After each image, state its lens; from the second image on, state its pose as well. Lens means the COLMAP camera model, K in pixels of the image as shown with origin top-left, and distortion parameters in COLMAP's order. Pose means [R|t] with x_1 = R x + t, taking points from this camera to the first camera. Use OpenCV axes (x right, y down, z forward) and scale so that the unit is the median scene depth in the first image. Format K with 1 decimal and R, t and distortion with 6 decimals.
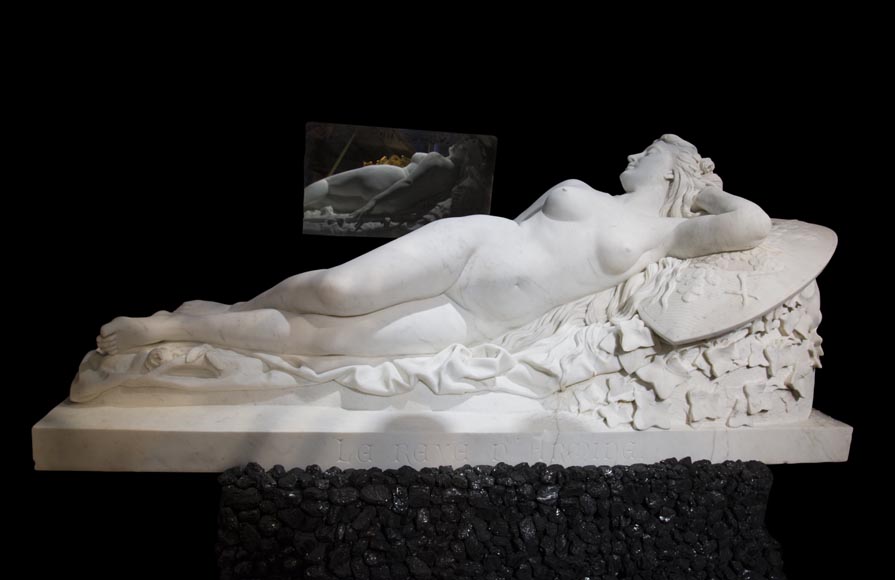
lens RADIAL K [[621.4, 0, 447.5], [0, 621.4, 290.0], [0, 0, 1]] dist [-0.006094, -0.001359]
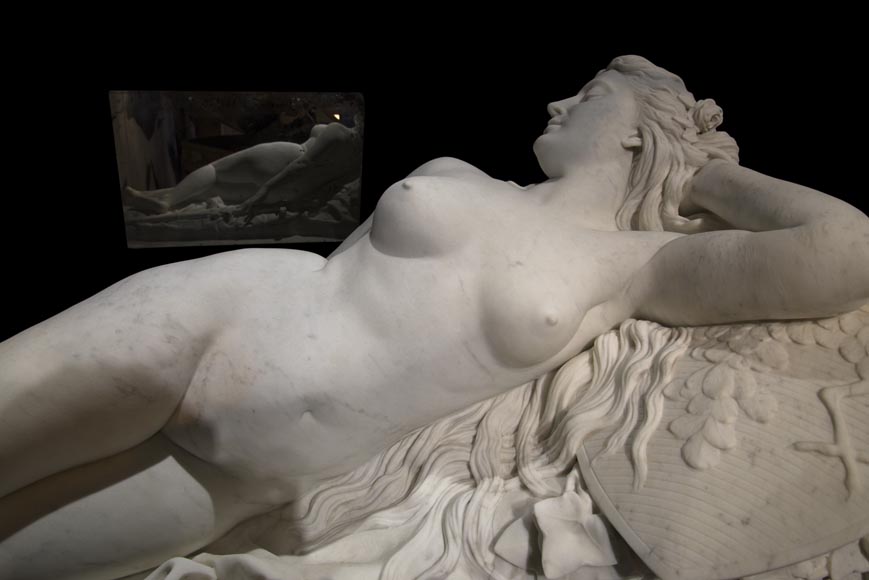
lens RADIAL K [[594.7, 0, 436.3], [0, 594.7, 309.5], [0, 0, 1]] dist [-0.047079, 0.000375]
pose [[0.996820, -0.071348, 0.035486, 0.183333], [0.067873, 0.993533, 0.091022, -0.107724], [-0.041751, -0.088324, 0.995216, 0.549761]]
